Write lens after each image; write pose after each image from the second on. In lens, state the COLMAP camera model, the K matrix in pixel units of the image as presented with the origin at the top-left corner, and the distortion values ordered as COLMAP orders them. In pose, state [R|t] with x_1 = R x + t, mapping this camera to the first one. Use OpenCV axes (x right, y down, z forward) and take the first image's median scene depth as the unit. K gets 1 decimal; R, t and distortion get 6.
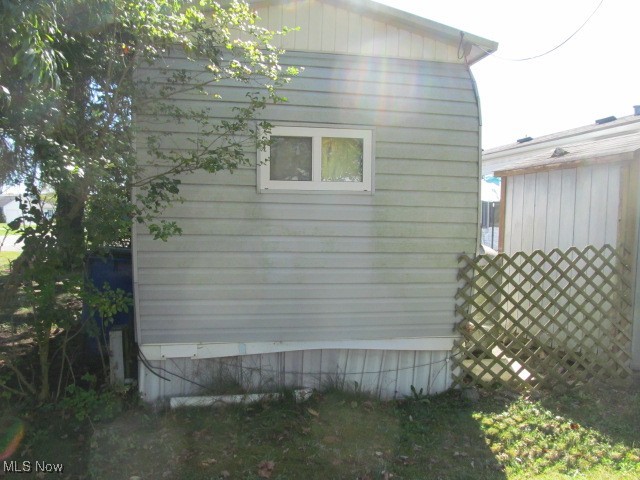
lens RADIAL K [[526.1, 0, 320.0], [0, 526.1, 240.0], [0, 0, 1]] dist [-0.059659, 0.007222]
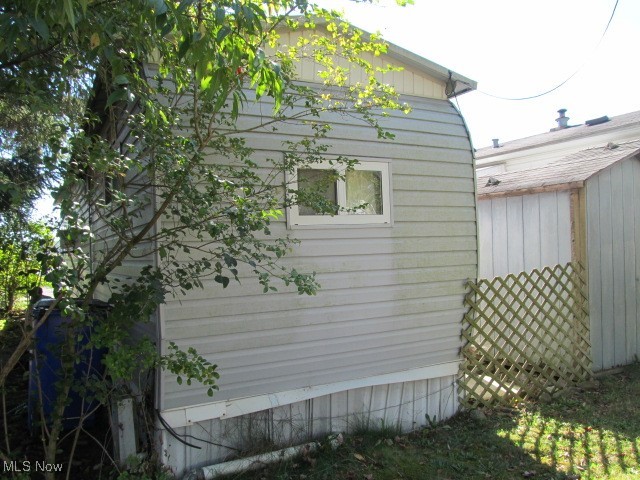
lens RADIAL K [[526.1, 0, 320.0], [0, 526.1, 240.0], [0, 0, 1]] dist [-0.059659, 0.007222]
pose [[0.953592, -0.045264, 0.297679, -0.321157], [0.062606, 0.996836, -0.048978, -0.020466], [-0.294520, 0.065342, 0.953409, 0.086462]]
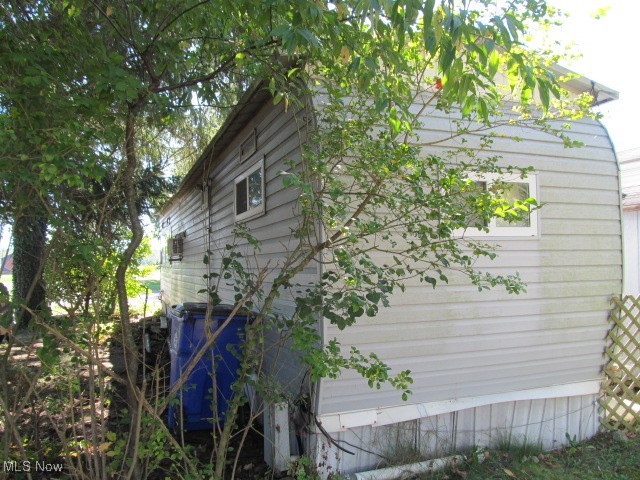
lens RADIAL K [[526.1, 0, 320.0], [0, 526.1, 240.0], [0, 0, 1]] dist [-0.059659, 0.007222]
pose [[0.985870, -0.023431, 0.165866, -0.455409], [0.037666, 0.995820, -0.083205, -0.019027], [-0.163223, 0.088277, 0.982632, 0.104186]]
